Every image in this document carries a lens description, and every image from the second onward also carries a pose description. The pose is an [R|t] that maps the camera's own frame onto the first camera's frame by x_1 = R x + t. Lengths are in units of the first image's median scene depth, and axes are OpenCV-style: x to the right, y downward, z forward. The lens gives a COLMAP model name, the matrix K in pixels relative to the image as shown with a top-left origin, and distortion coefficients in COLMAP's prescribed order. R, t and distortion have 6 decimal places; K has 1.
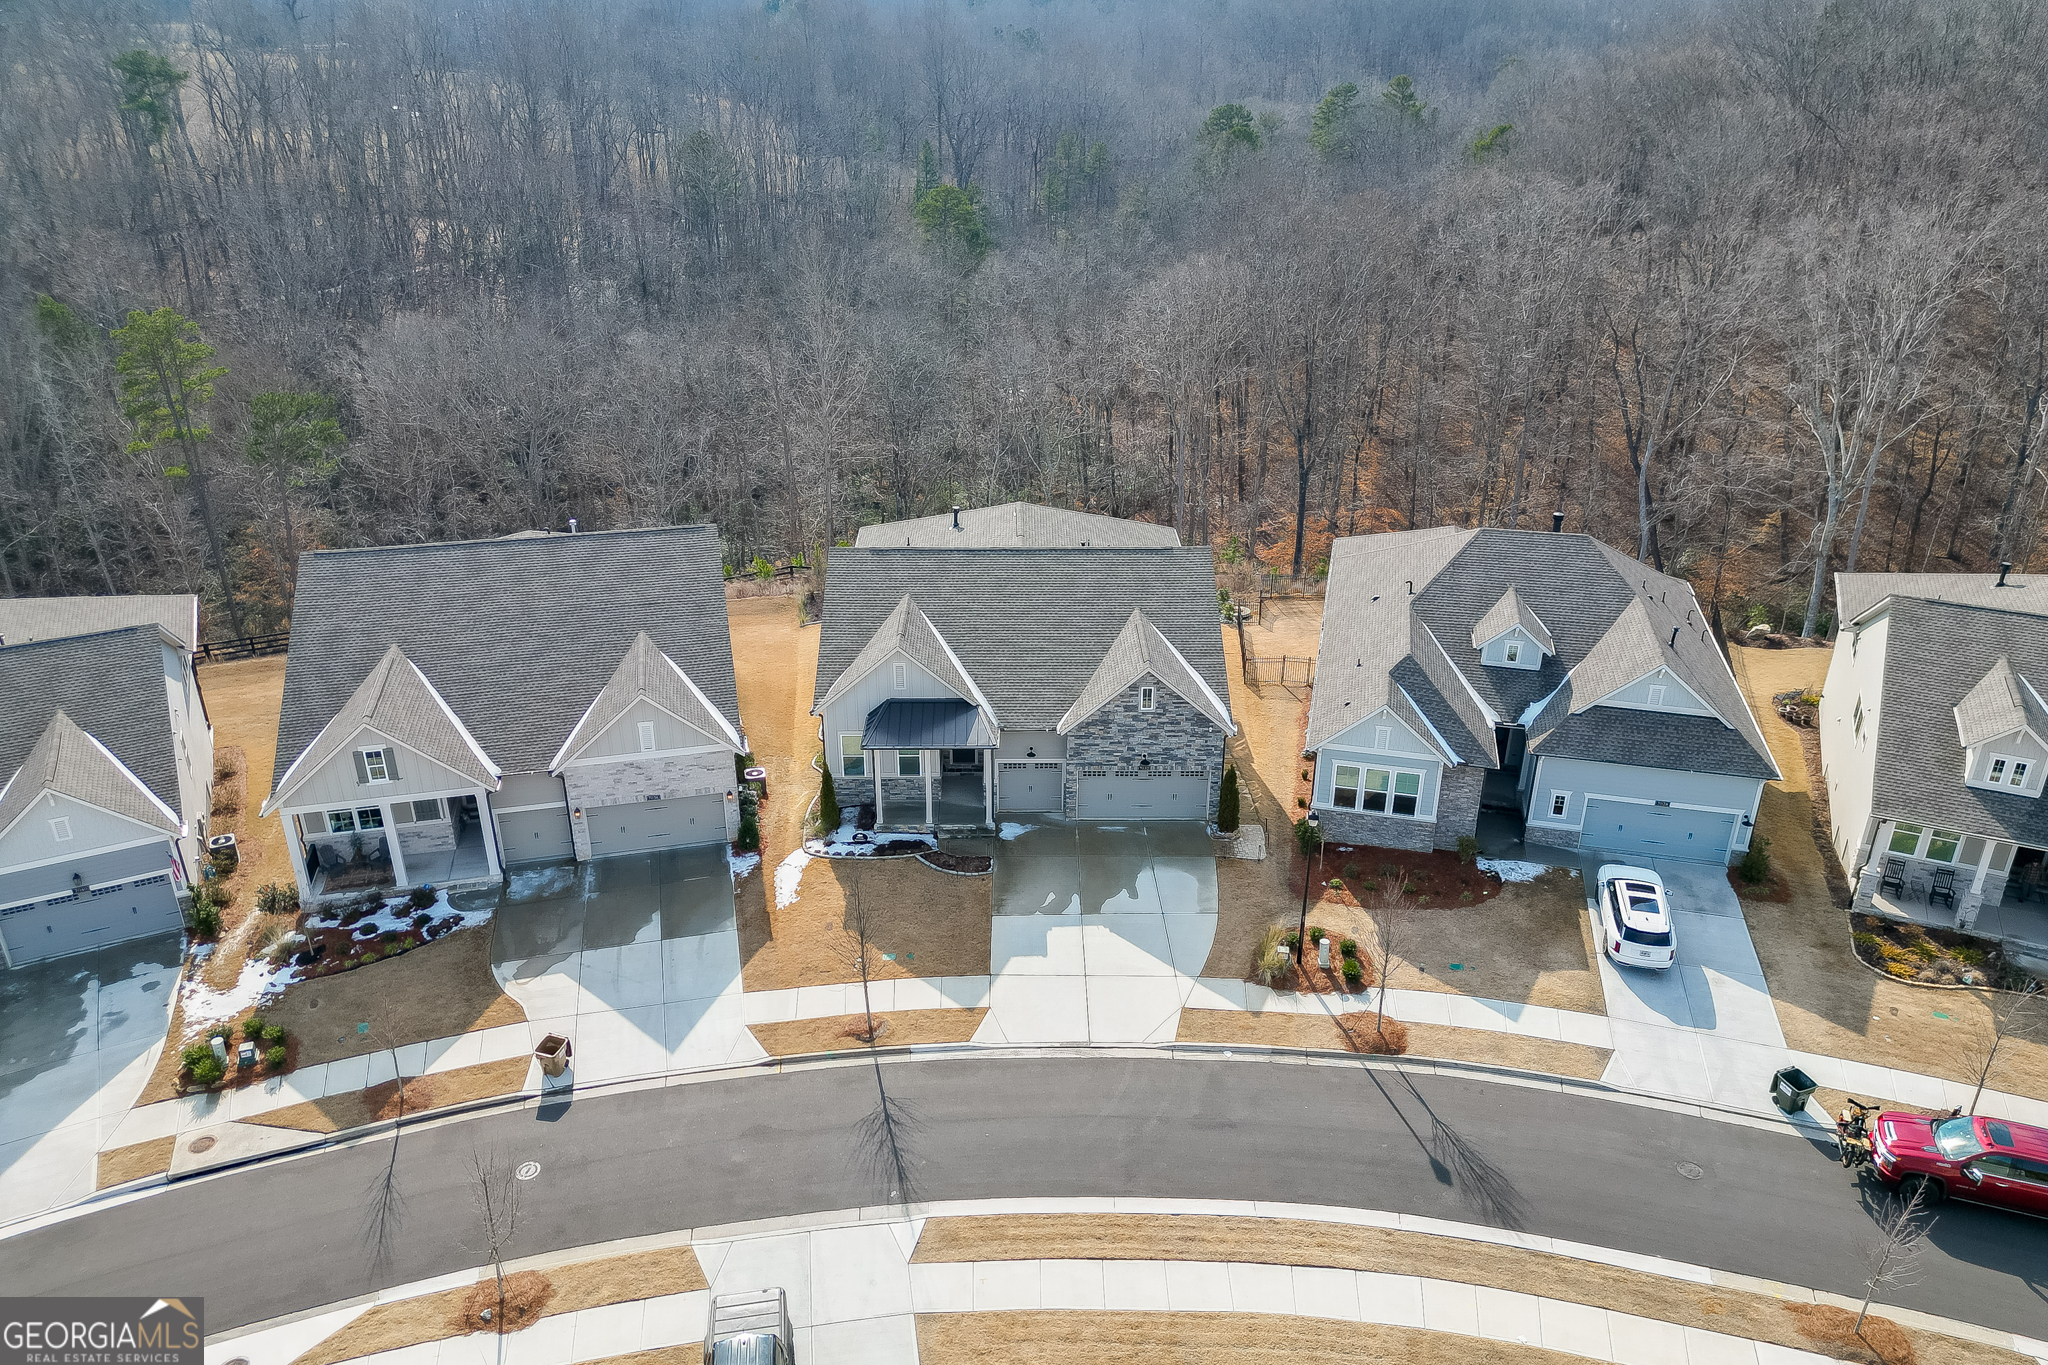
lens RADIAL K [[1443.1, 0, 1016.3], [0, 1443.1, 691.1], [0, 0, 1]] dist [0.043882, -0.039106]
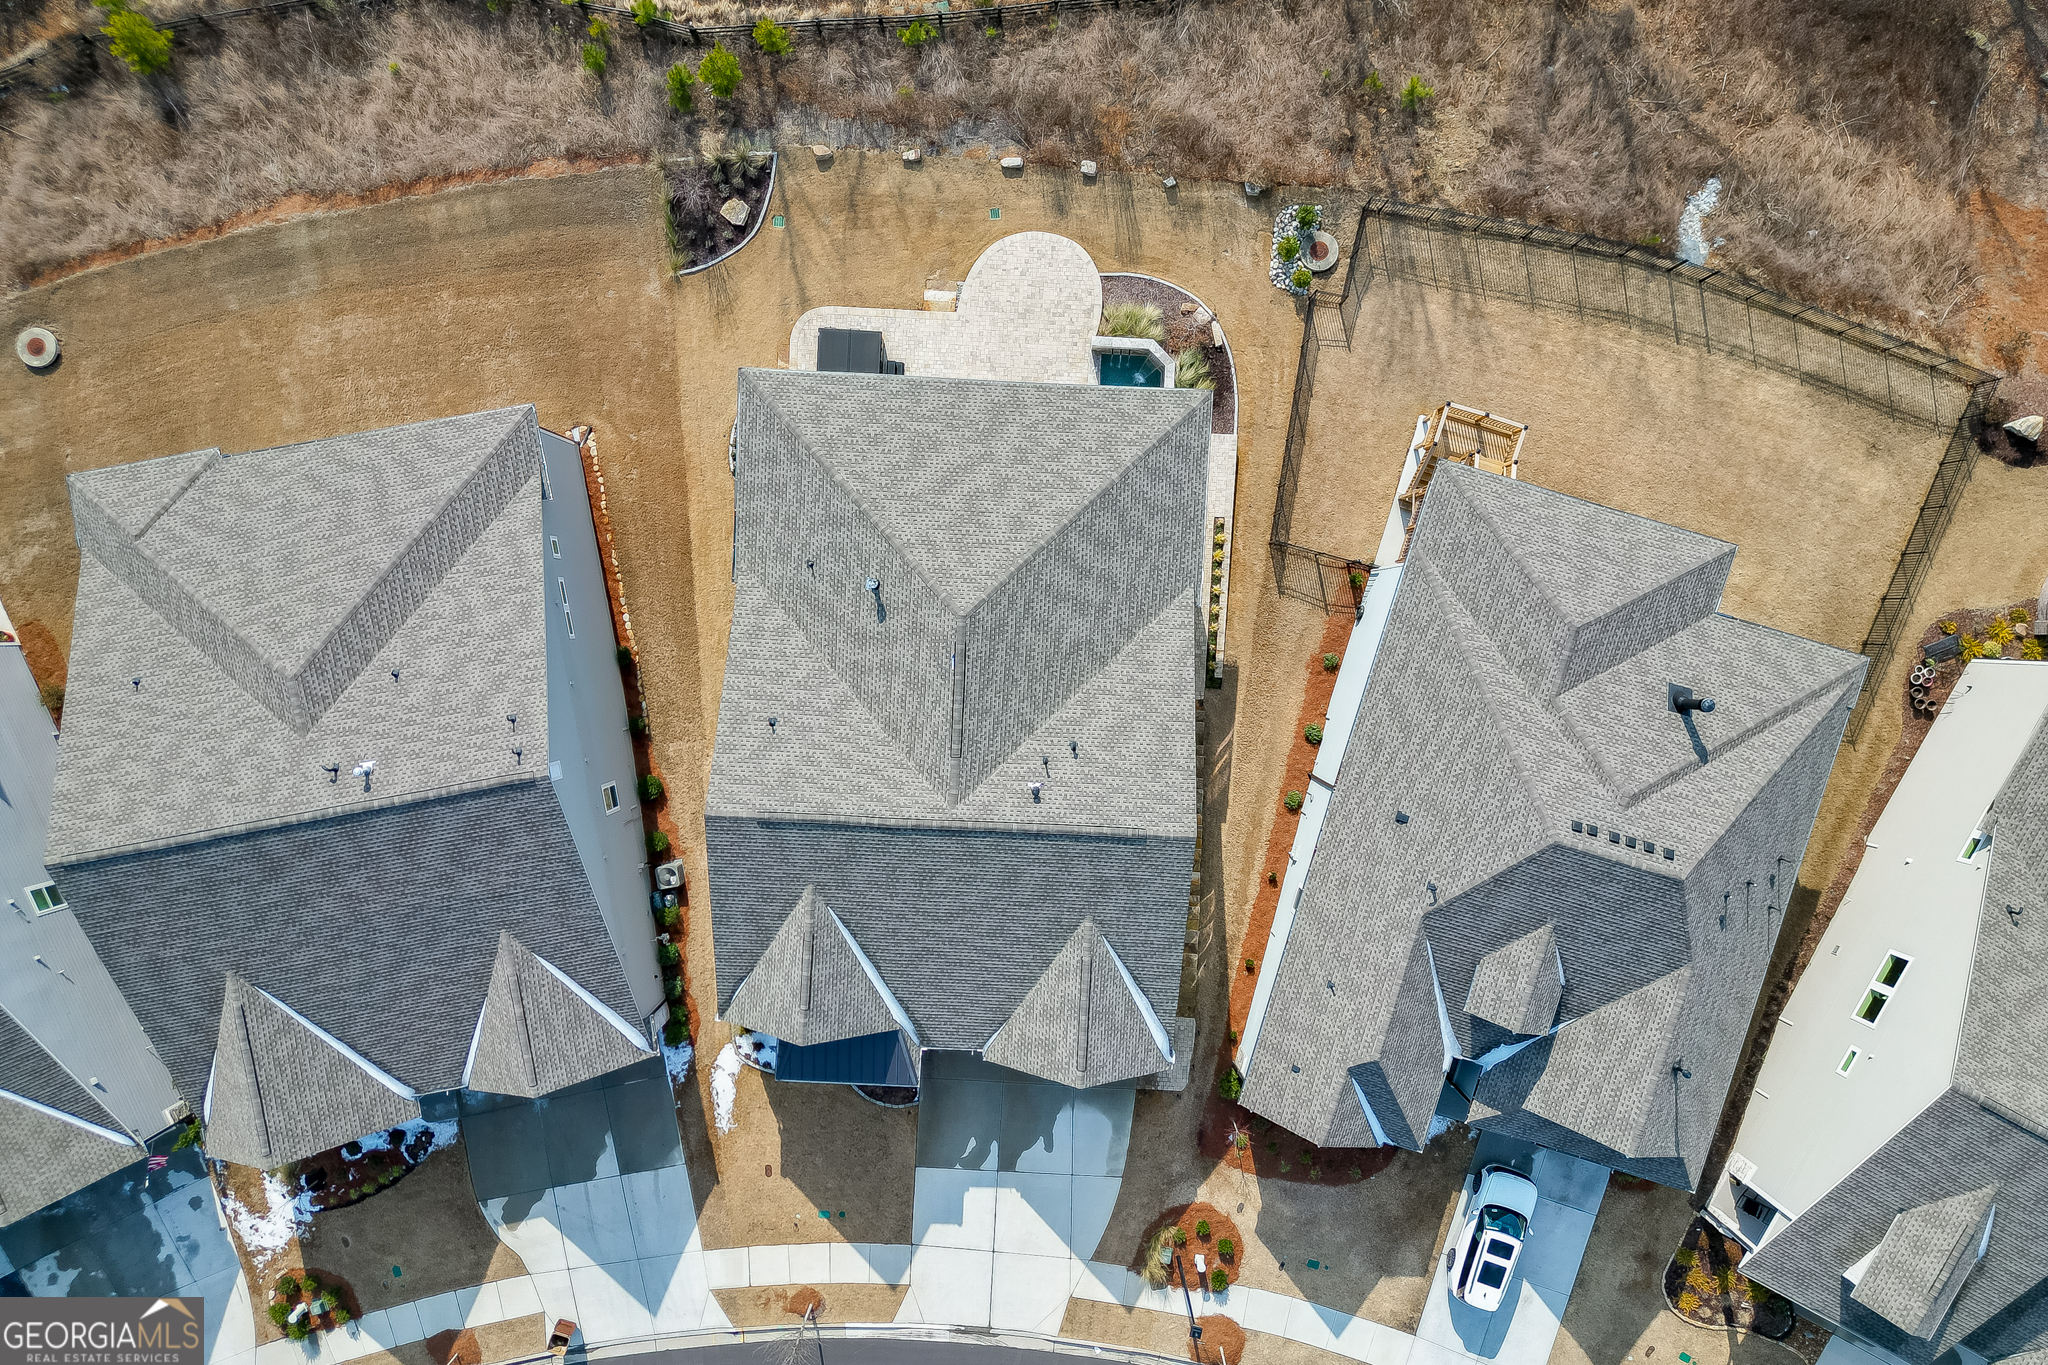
lens RADIAL K [[1443.1, 0, 1023.8], [0, 1443.1, 678.7], [0, 0, 1]] dist [0.043882, -0.039106]
pose [[0.998502, 0.054701, -0.001041, 0.043758], [-0.020464, 0.391058, 0.920138, -0.960008], [0.050739, -0.918739, 0.391592, 0.876606]]
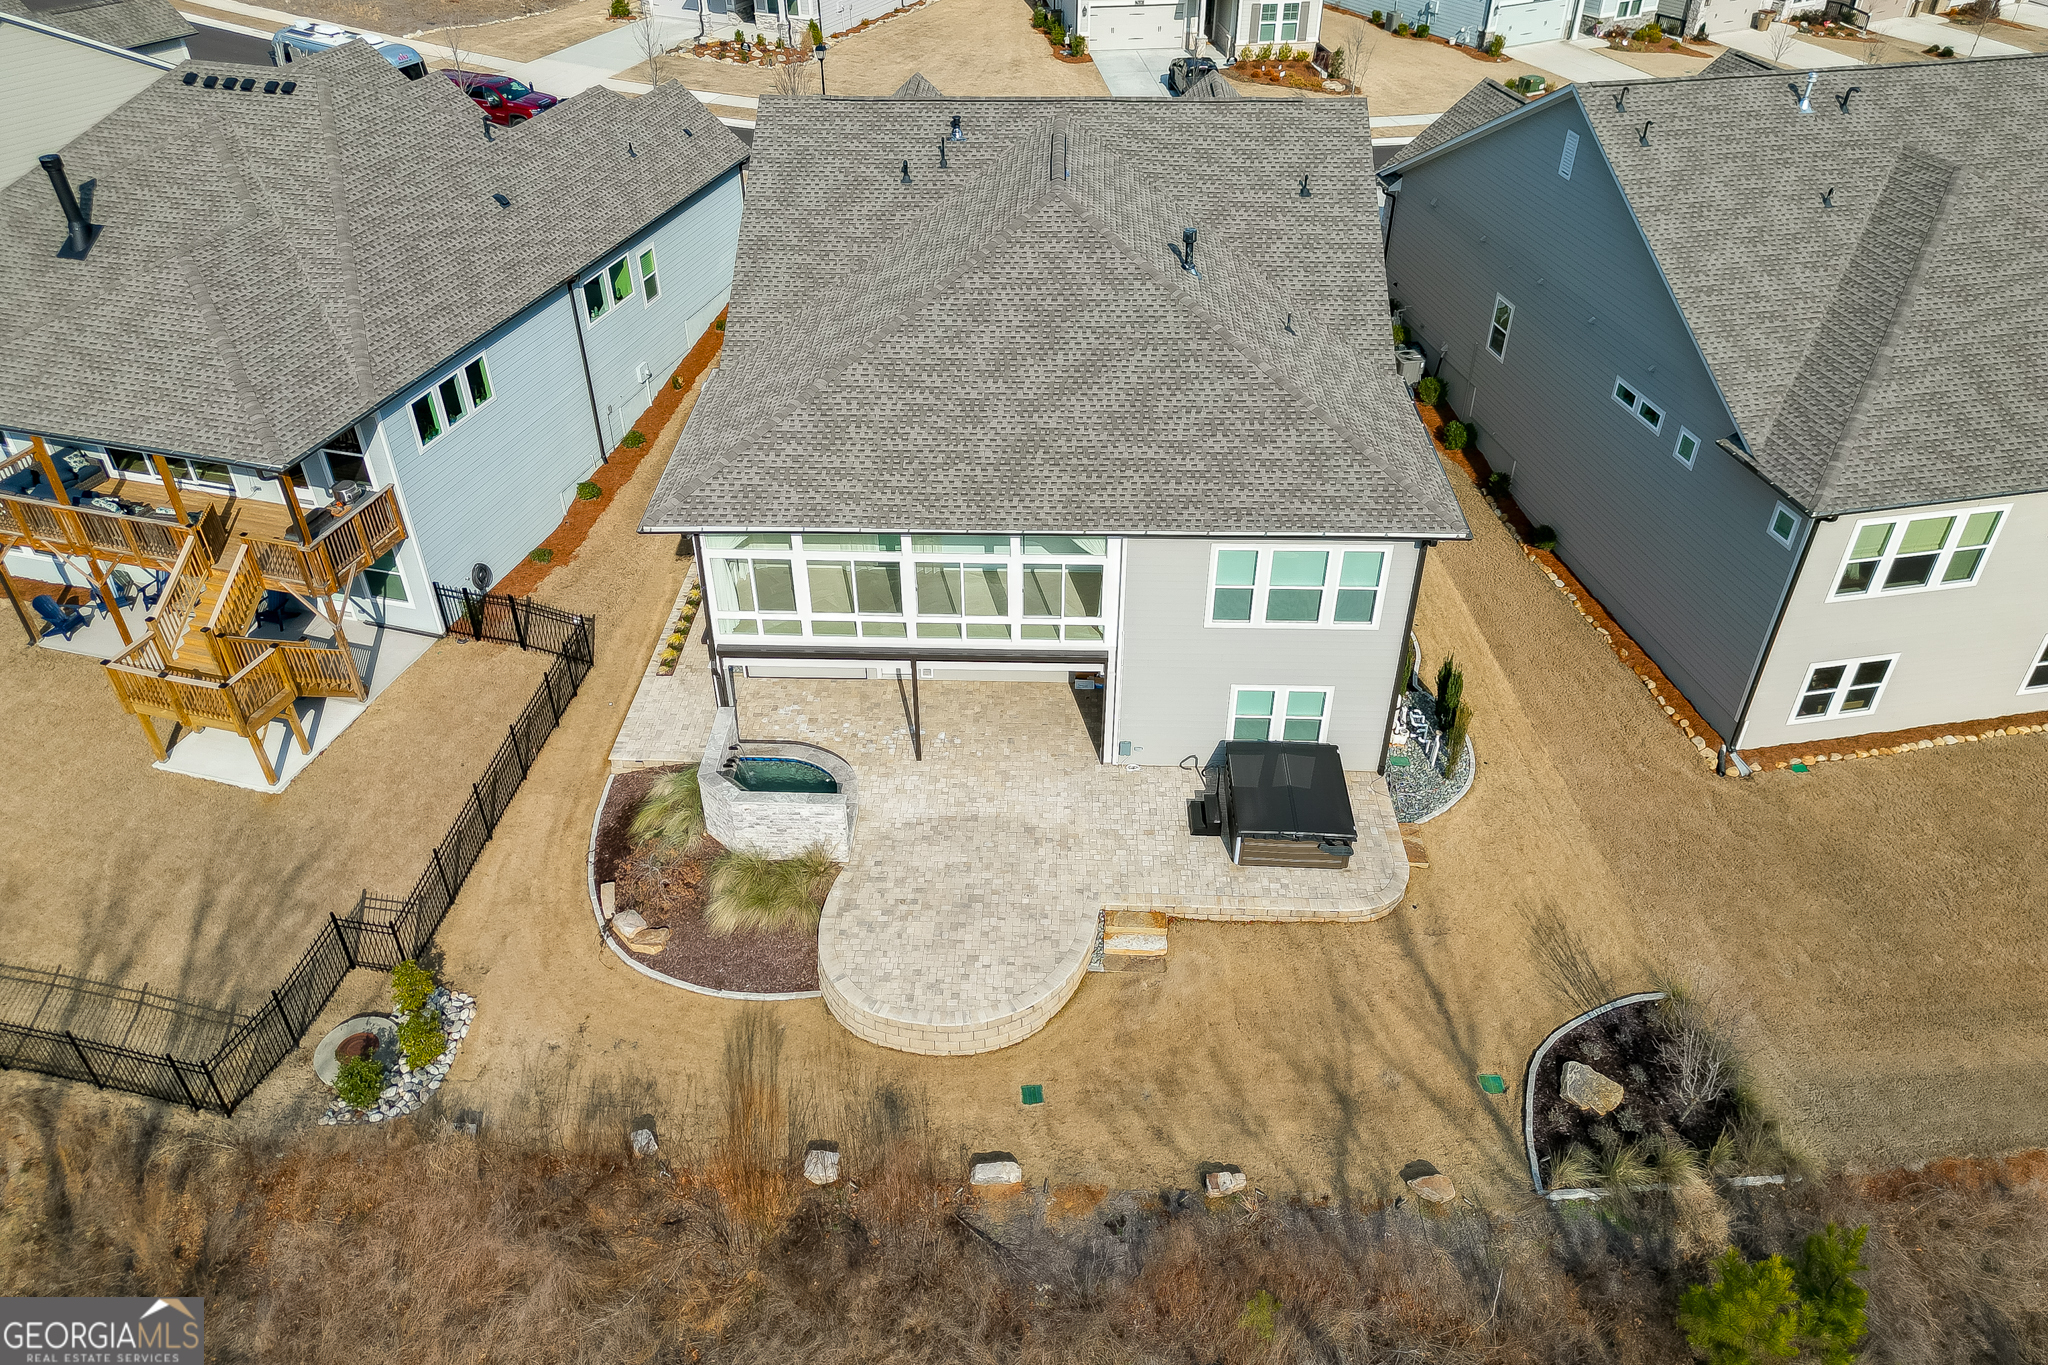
lens RADIAL K [[1443.1, 0, 1020.1], [0, 1443.1, 683.3], [0, 0, 1]] dist [0.043882, -0.039106]
pose [[-0.999158, -0.023684, 0.033494, -0.005072], [0.018246, 0.474672, 0.879974, -0.624261], [-0.036740, 0.879844, -0.473840, 1.698373]]
